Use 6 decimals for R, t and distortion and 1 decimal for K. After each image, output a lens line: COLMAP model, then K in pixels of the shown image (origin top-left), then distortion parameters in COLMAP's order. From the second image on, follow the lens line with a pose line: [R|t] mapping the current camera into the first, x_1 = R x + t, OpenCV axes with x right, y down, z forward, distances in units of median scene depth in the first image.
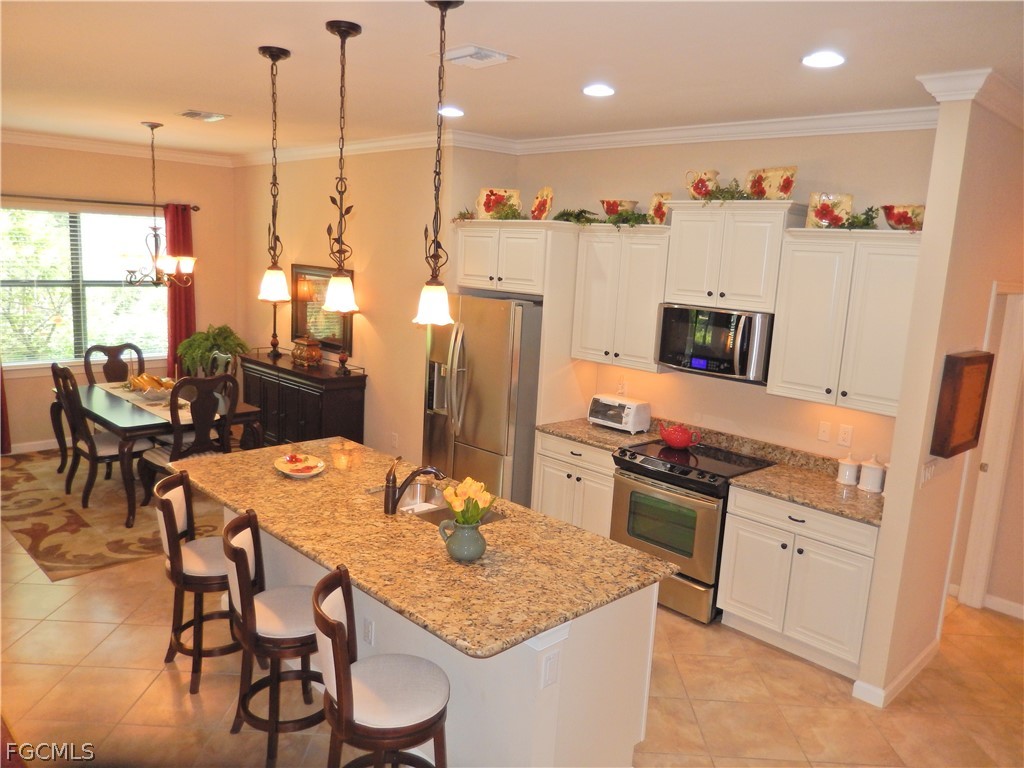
lens RADIAL K [[770.4, 0, 513.4], [0, 770.4, 375.5], [0, 0, 1]] dist [-0.009148, -0.006831]
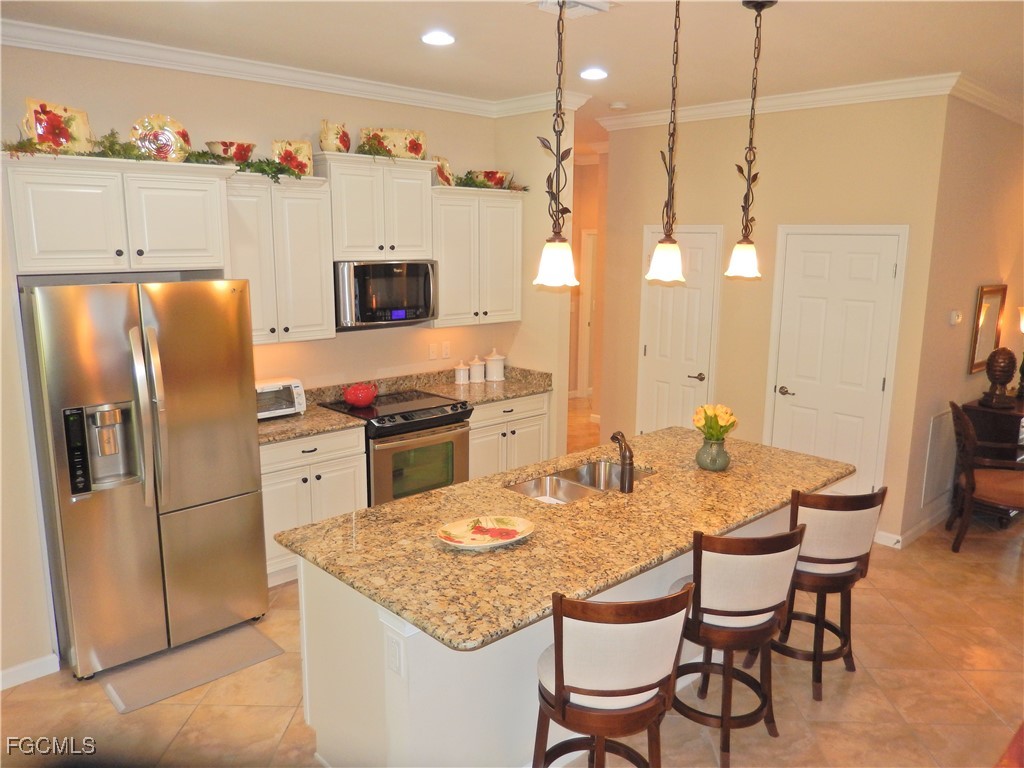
lens RADIAL K [[770.4, 0, 507.9], [0, 770.4, 380.7], [0, 0, 1]] dist [-0.009148, -0.006831]
pose [[0.021323, -0.234189, 0.971957, -0.709483], [0.154007, 0.961344, 0.228254, -0.129633], [-0.987840, 0.144822, 0.056565, 0.719277]]
